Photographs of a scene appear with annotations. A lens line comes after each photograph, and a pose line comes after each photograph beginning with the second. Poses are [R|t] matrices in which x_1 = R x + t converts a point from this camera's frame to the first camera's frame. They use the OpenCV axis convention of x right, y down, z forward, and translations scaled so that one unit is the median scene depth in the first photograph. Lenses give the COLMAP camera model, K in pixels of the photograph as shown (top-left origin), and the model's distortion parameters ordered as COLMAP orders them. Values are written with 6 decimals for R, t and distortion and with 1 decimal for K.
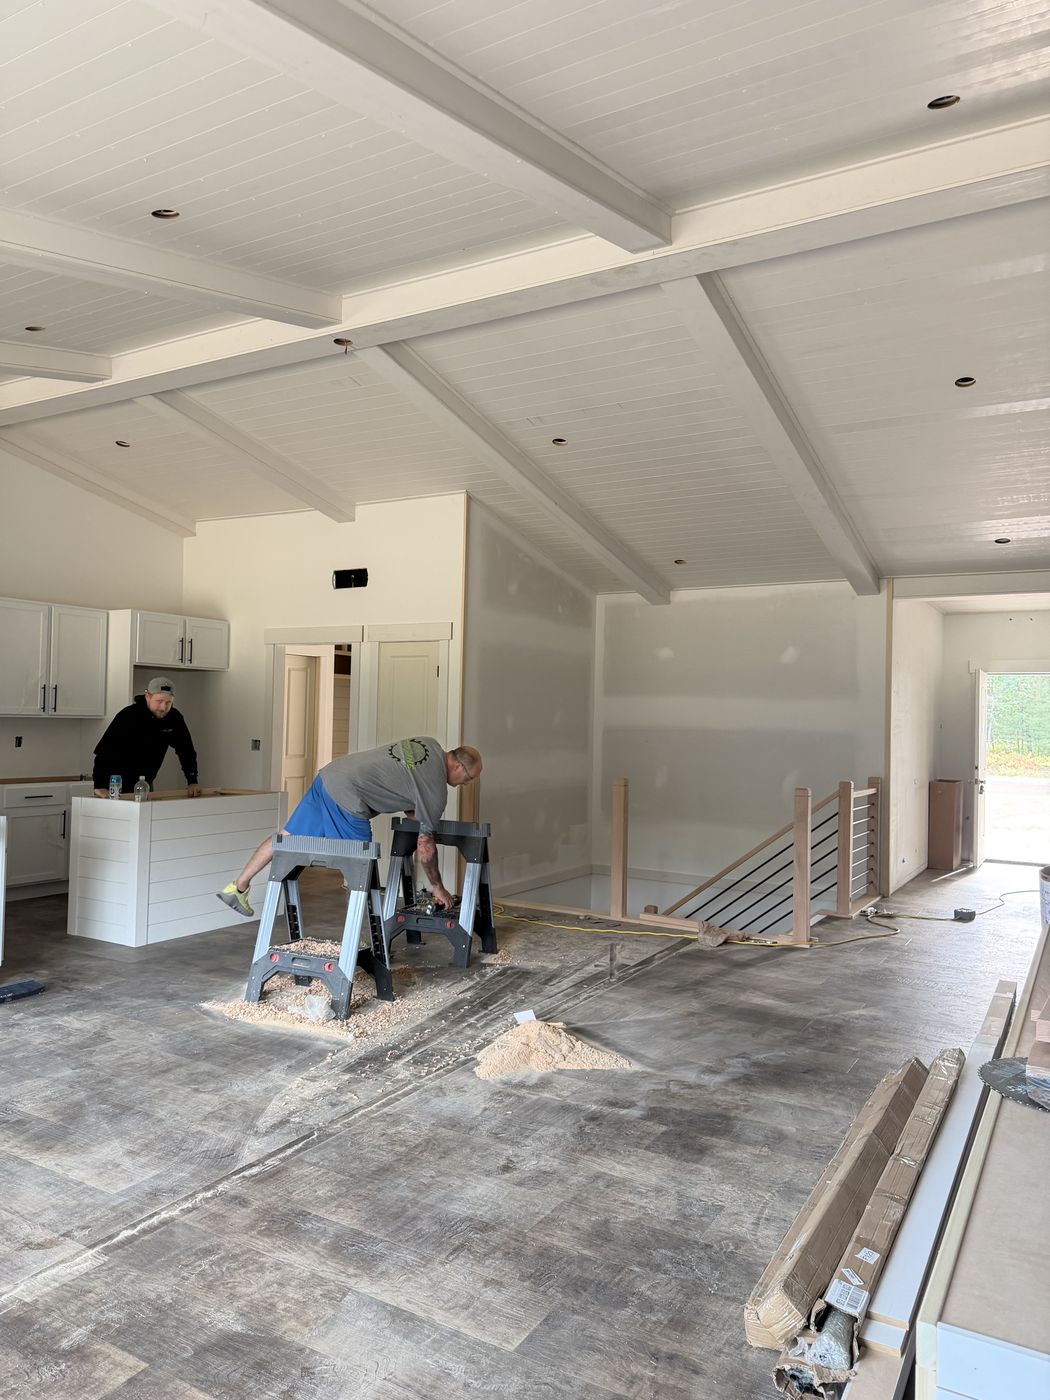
lens RADIAL K [[1014.0, 0, 535.7], [0, 1014.0, 693.1], [0, 0, 1]] dist [0.033373, -0.029662]
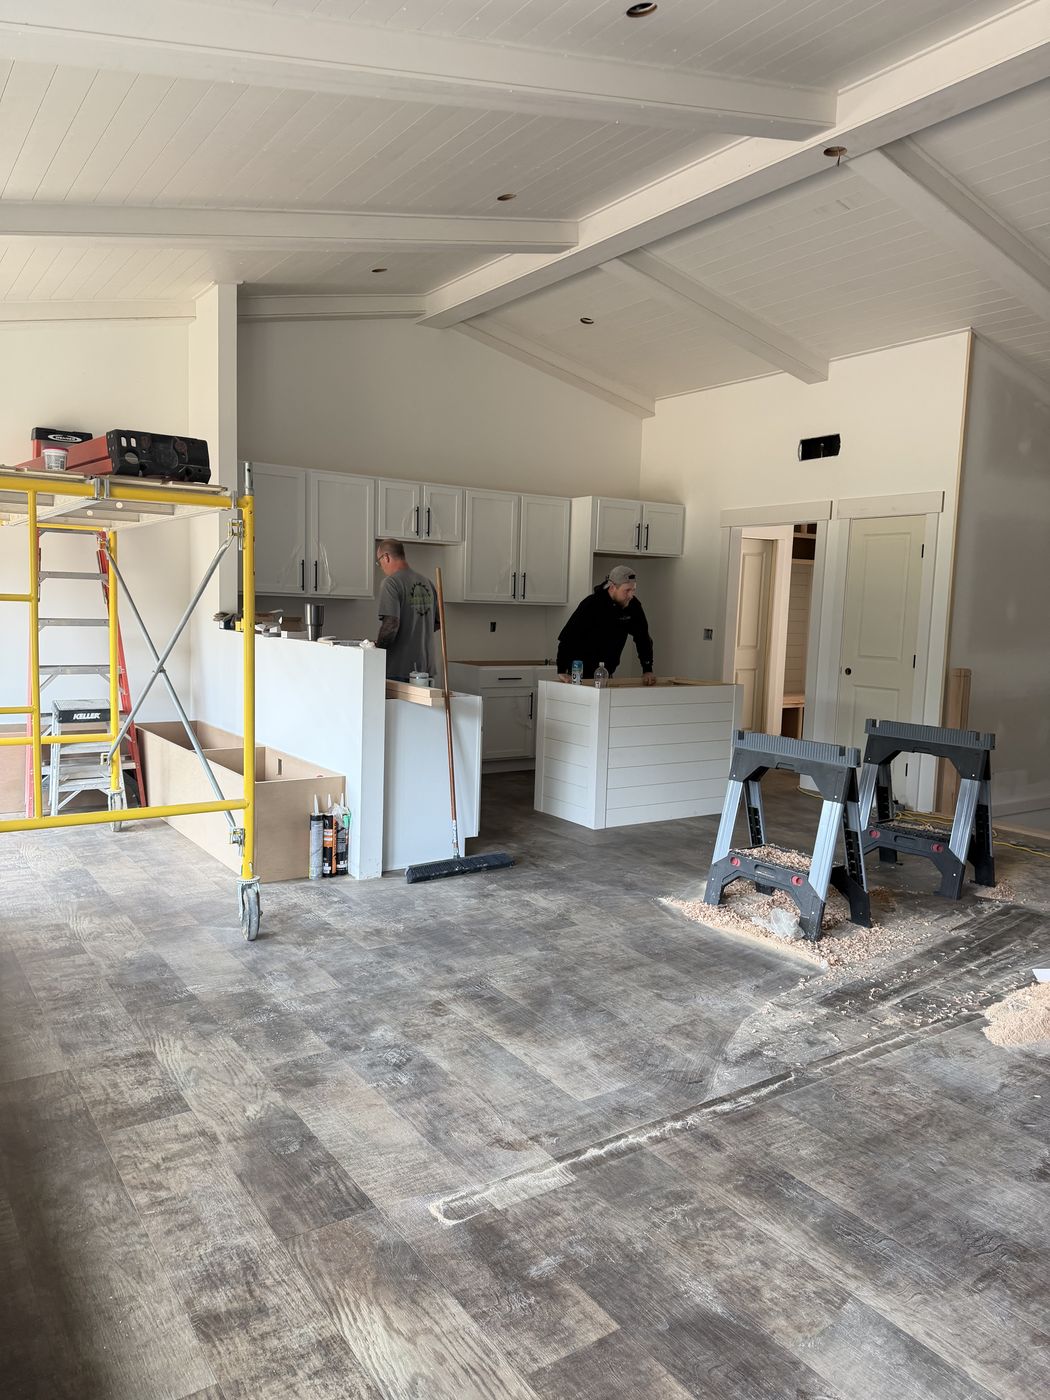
lens RADIAL K [[1014.0, 0, 521.9], [0, 1014.0, 716.4], [0, 0, 1]] dist [0.033373, -0.029662]
pose [[0.903794, 0.055819, -0.424312, -0.046942], [-0.001187, 0.991781, 0.127942, 0.009750], [0.427966, -0.115130, 0.896432, 0.099876]]
